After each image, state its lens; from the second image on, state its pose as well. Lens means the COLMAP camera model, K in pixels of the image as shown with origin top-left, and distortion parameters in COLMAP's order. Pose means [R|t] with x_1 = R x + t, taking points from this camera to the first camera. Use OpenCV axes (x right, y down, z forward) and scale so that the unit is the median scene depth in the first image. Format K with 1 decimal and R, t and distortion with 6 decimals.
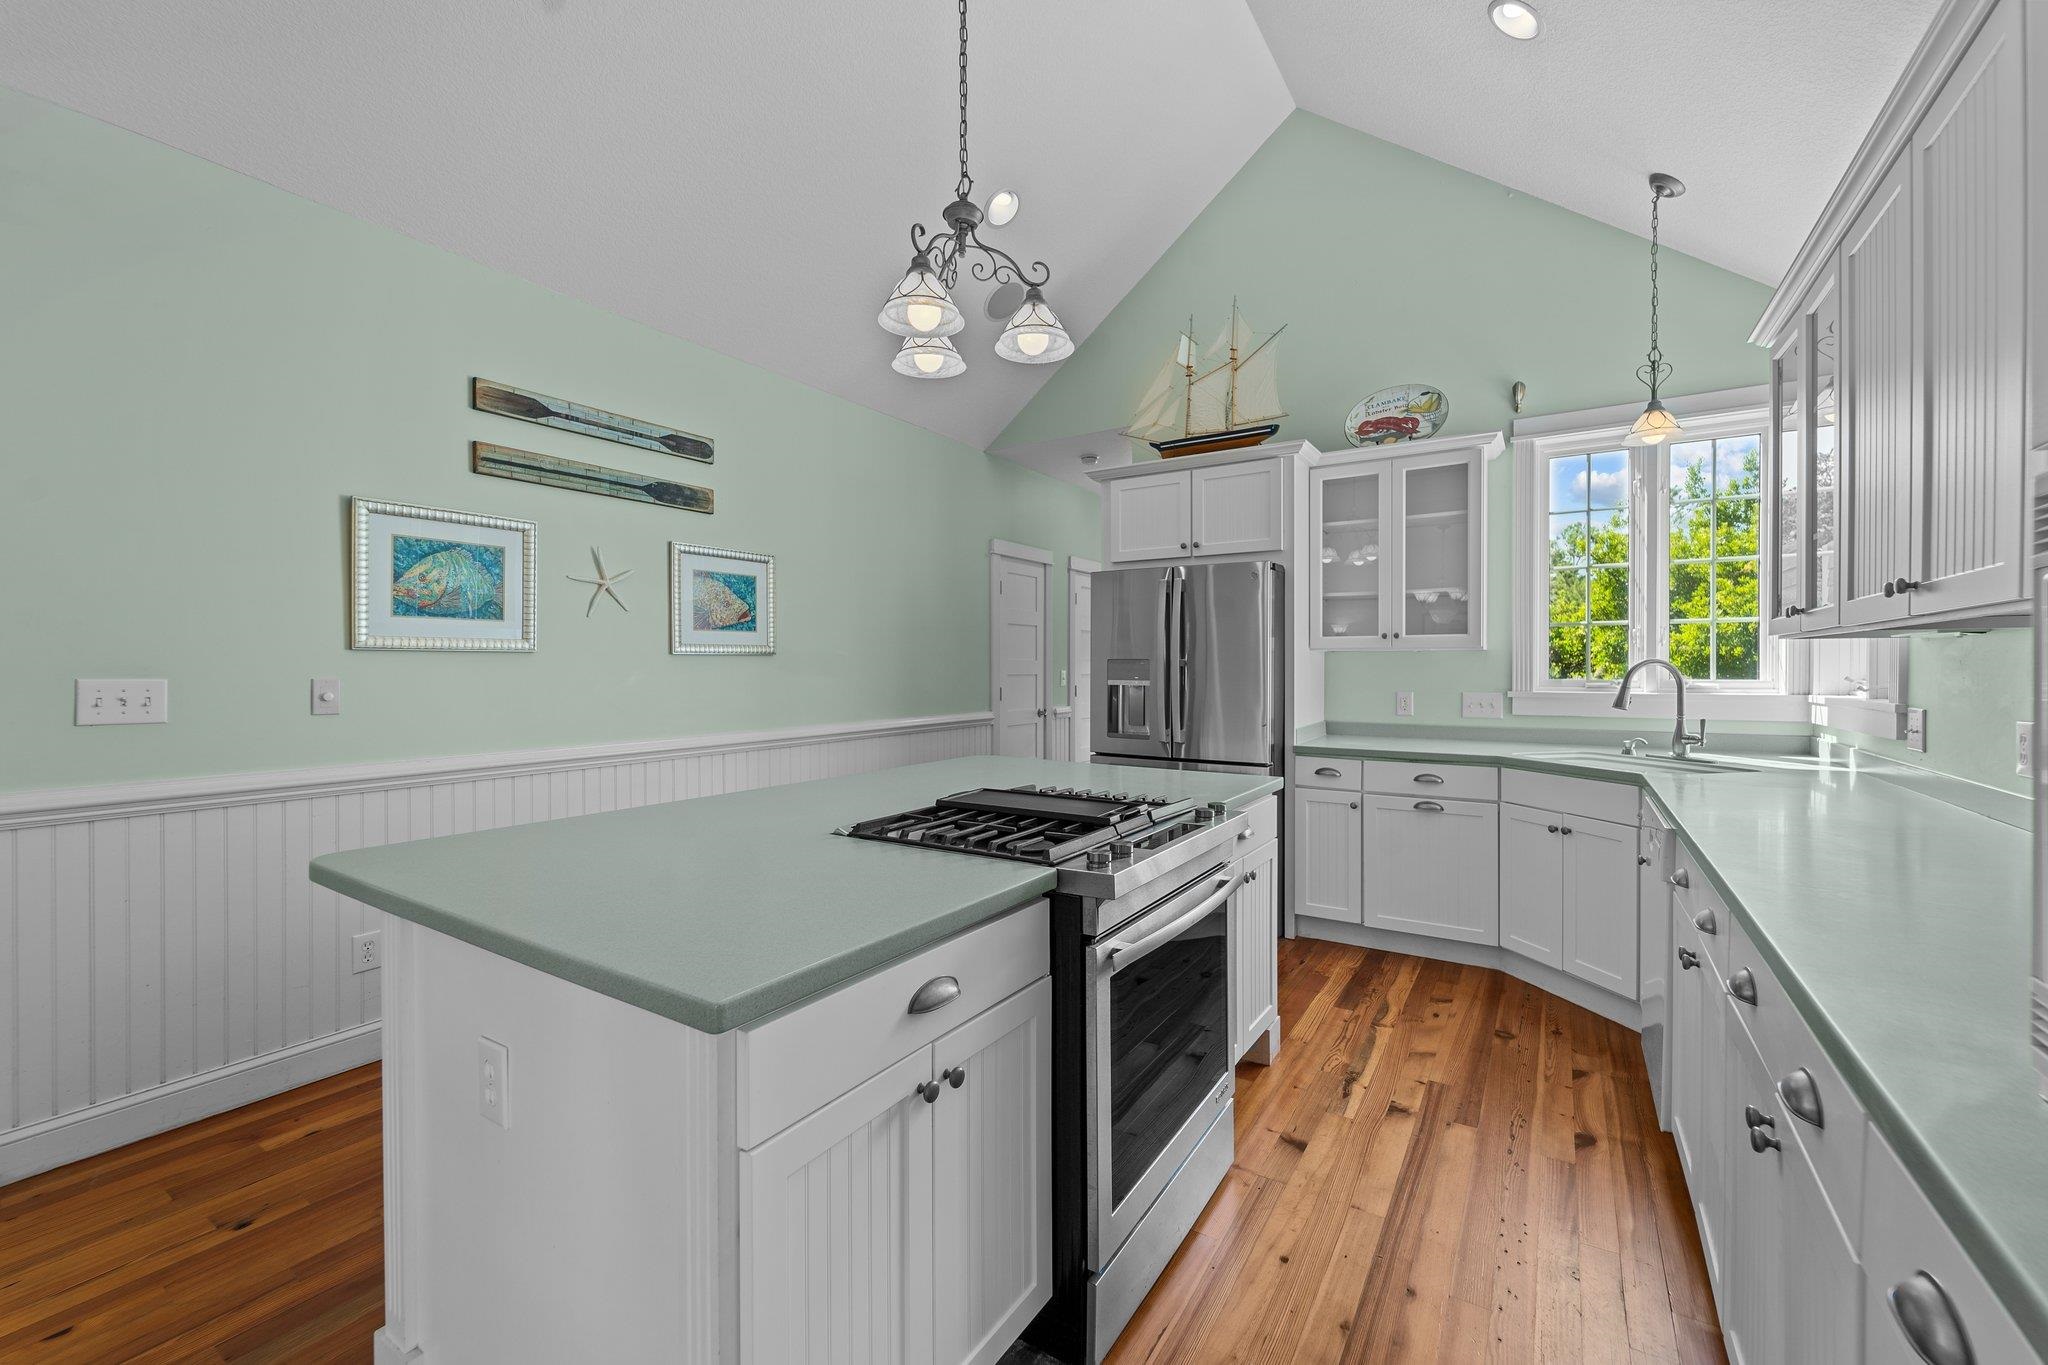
lens RADIAL K [[832.2, 0, 1021.9], [0, 832.2, 670.9], [0, 0, 1]] dist [0.003165, -0.001688]
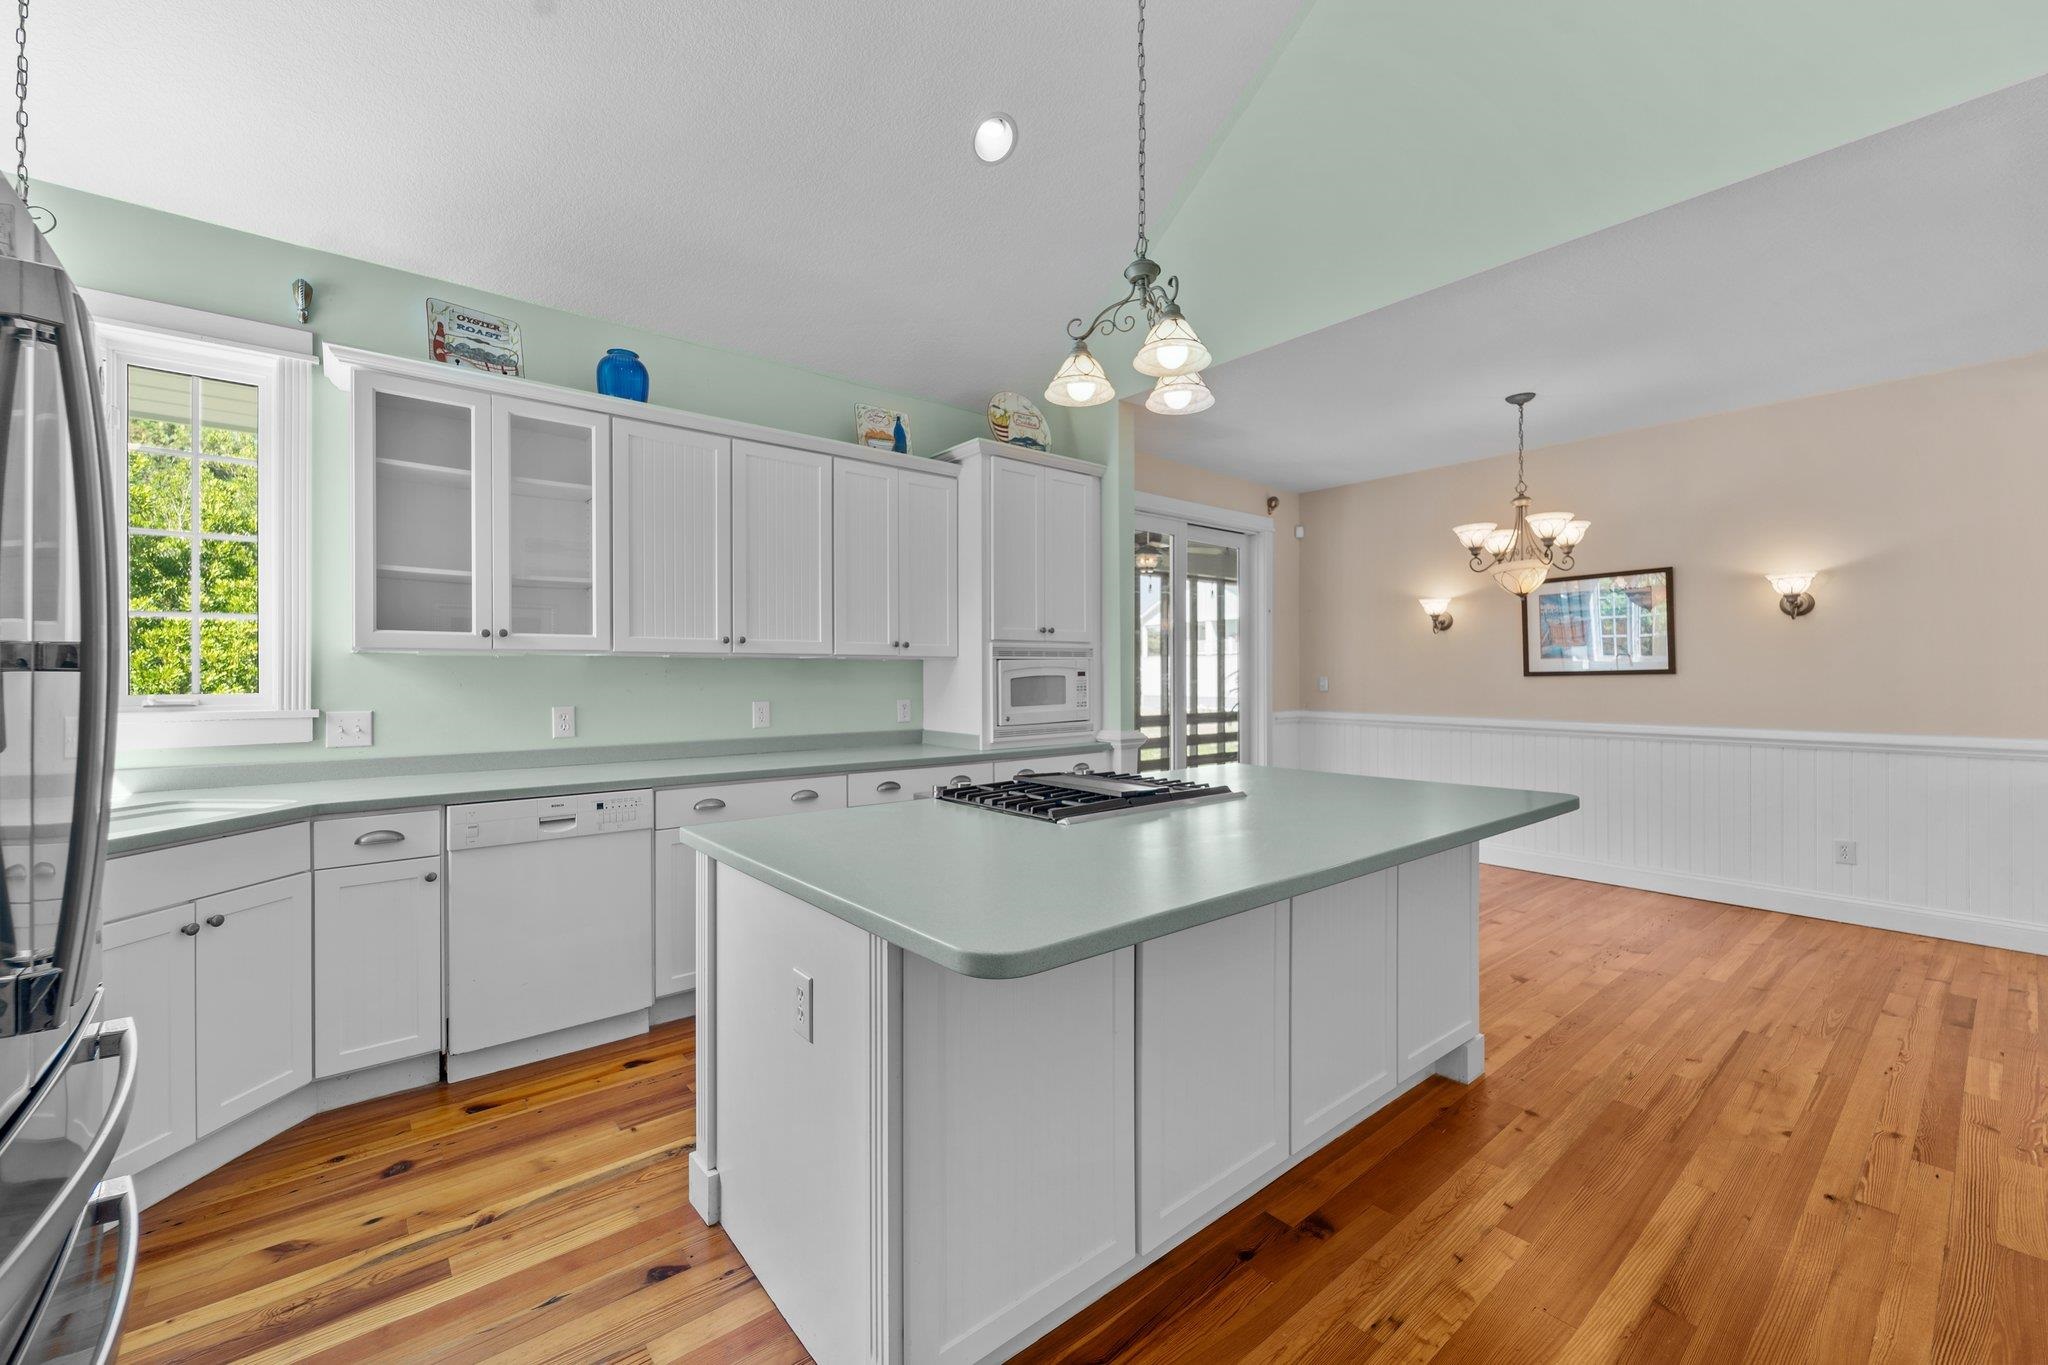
lens RADIAL K [[832.2, 0, 1016.8], [0, 832.2, 680.6], [0, 0, 1]] dist [0.003165, -0.001688]
pose [[-0.951767, 0.003132, 0.306806, -0.140859], [0.005993, 0.999947, 0.008385, -0.004055], [-0.306763, 0.009820, -0.951735, 1.187239]]
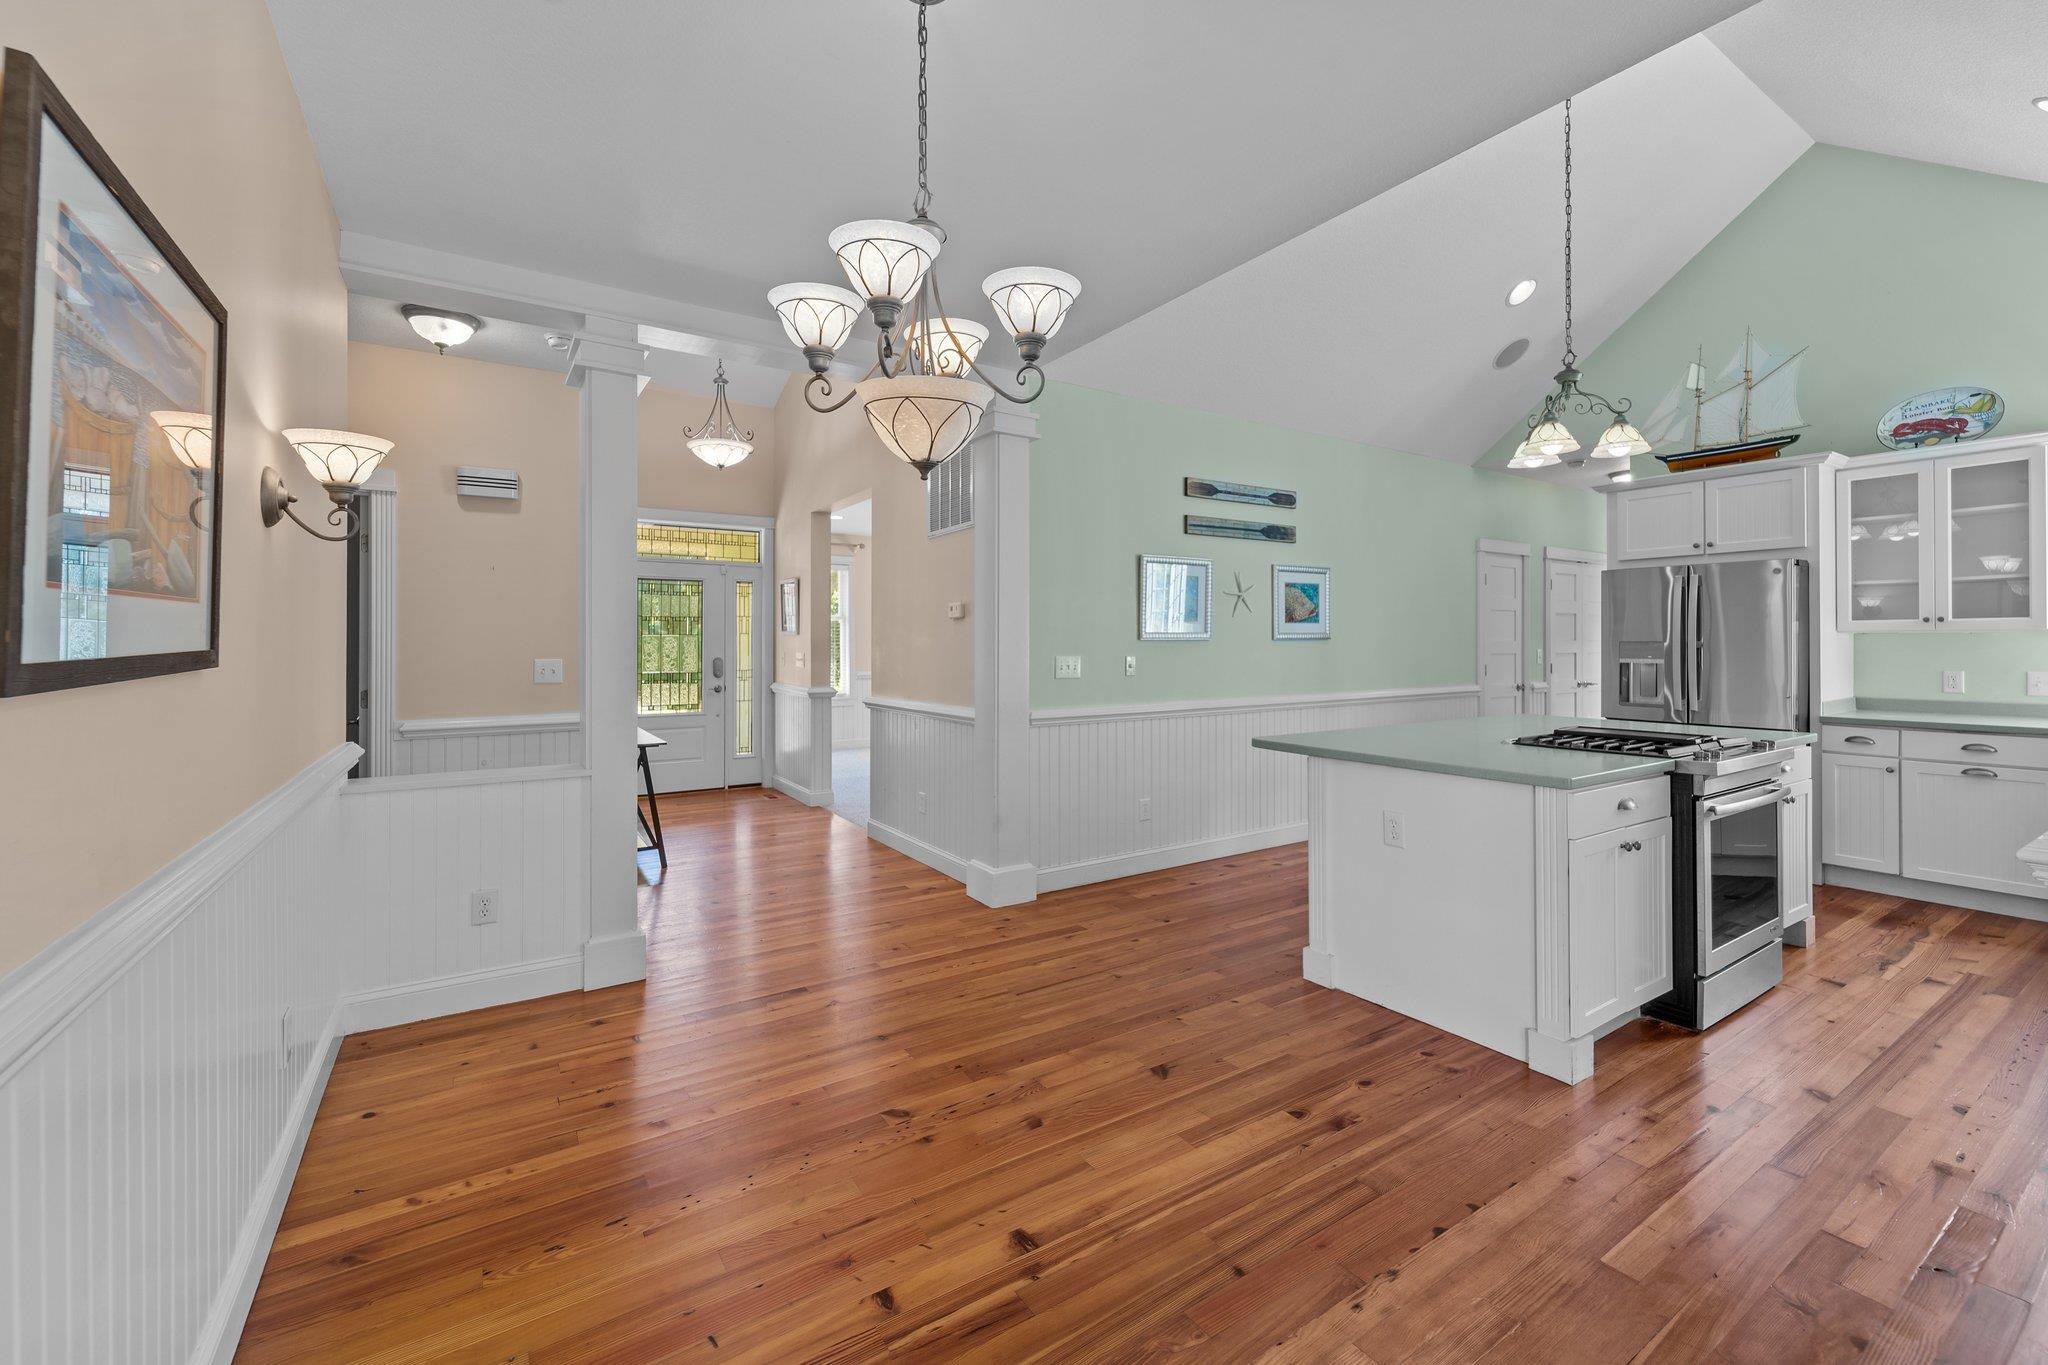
lens RADIAL K [[832.2, 0, 1024.4], [0, 832.2, 644.3], [0, 0, 1]] dist [0.003165, -0.001688]
pose [[0.910508, -0.002797, -0.413481, -0.205819], [0.000911, 0.999988, -0.004759, -0.005516], [0.413489, 0.003957, 0.910500, -0.524046]]
